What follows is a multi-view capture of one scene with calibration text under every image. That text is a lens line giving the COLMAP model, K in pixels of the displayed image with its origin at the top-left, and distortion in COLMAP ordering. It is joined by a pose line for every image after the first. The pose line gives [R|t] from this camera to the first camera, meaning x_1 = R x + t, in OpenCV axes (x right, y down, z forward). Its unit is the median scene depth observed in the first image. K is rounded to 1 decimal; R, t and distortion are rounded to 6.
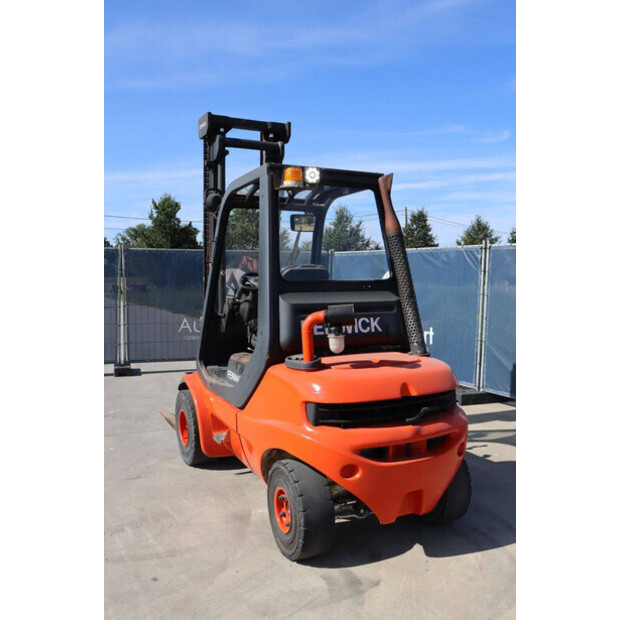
lens RADIAL K [[553.5, 0, 310.0], [0, 553.5, 310.0], [0, 0, 1]] dist [-0.161371, 0.219202]
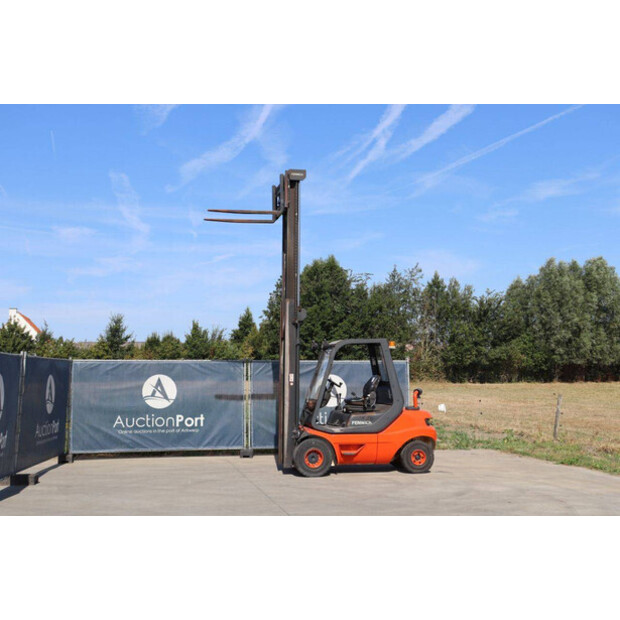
lens RADIAL K [[825.7, 0, 301.4], [0, 825.7, 307.5], [0, 0, 1]] dist [0.040677, 0.073161]
pose [[0.282044, 0.075813, 0.956401, -4.512227], [0.062391, 0.993313, -0.097138, -0.052388], [-0.957371, 0.087068, 0.275428, 0.270037]]
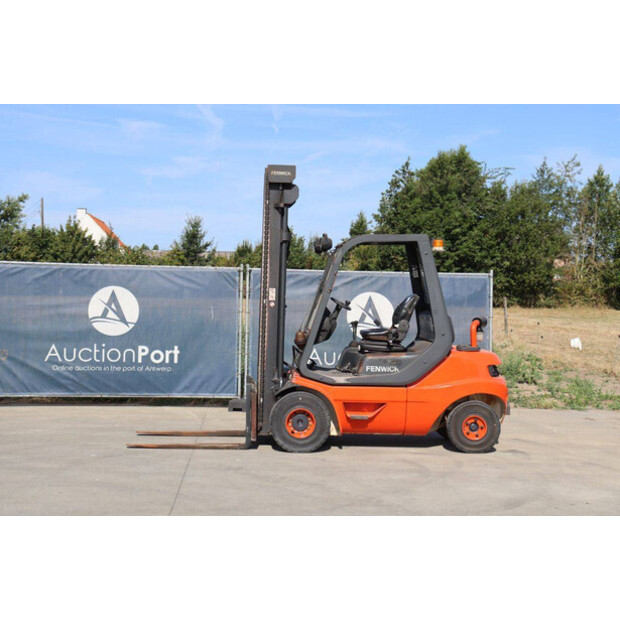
lens RADIAL K [[986.7, 0, 303.5], [0, 986.7, 302.7], [0, 0, 1]] dist [0.116184, 0.191546]
pose [[0.404162, -0.002188, 0.914685, -3.269052], [0.036883, 0.999223, -0.013907, -0.033785], [-0.913944, 0.039357, 0.403928, 0.135114]]
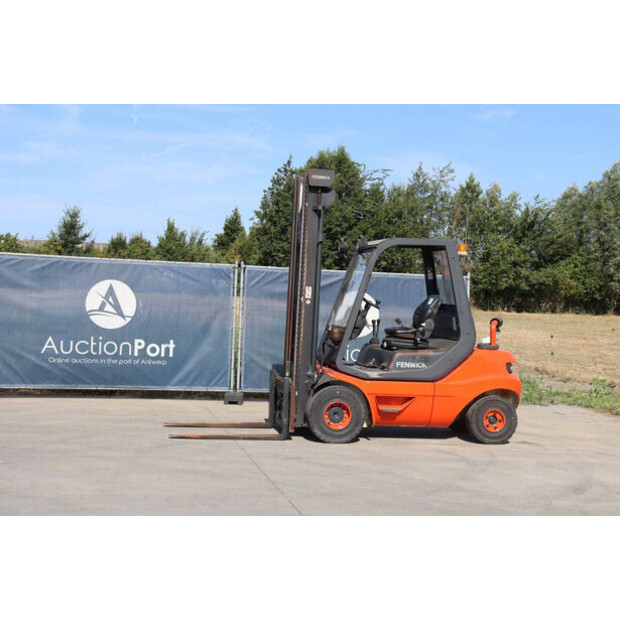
lens RADIAL K [[986.7, 0, 303.5], [0, 986.7, 302.7], [0, 0, 1]] dist [0.116184, 0.191546]
pose [[0.274231, 0.000888, 0.961663, -3.625615], [0.017128, 0.999836, -0.005807, -0.056304], [-0.961511, 0.018064, 0.274171, 0.632704]]
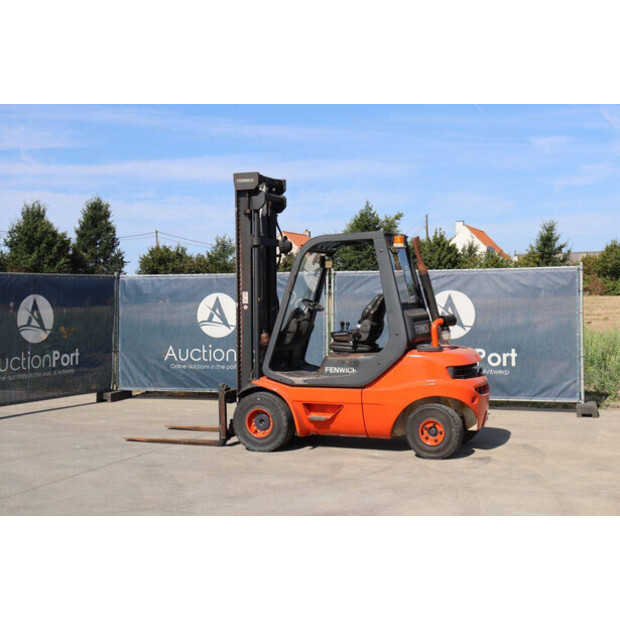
lens RADIAL K [[874.9, 0, 310.0], [0, 874.9, 310.0], [0, 0, 1]] dist [0.099164, 0.028229]
pose [[0.741340, -0.024336, 0.670689, -2.160489], [0.056261, 0.998078, -0.025972, 0.022372], [-0.668768, 0.056987, 0.741284, -0.839200]]
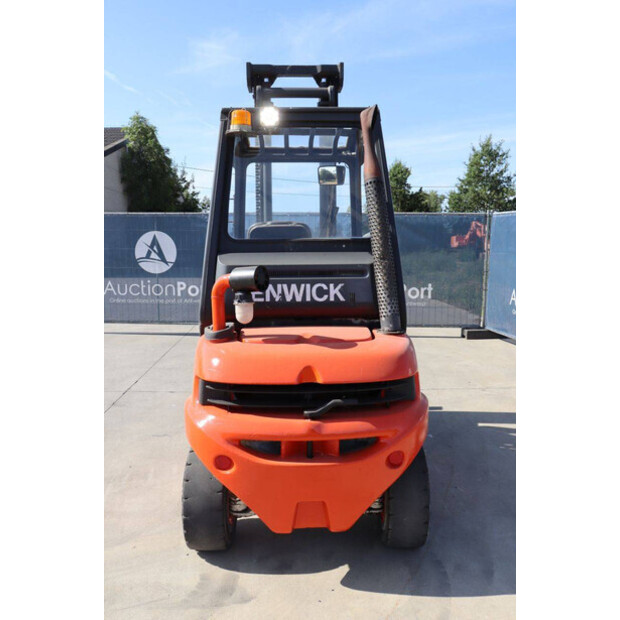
lens RADIAL K [[553.5, 0, 310.0], [0, 553.5, 310.0], [0, 0, 1]] dist [-0.161371, 0.219202]
pose [[0.906560, 0.043358, -0.419843, 0.447391], [-0.018171, 0.997797, 0.063808, 0.000834], [0.421685, -0.050217, 0.905351, 0.249054]]
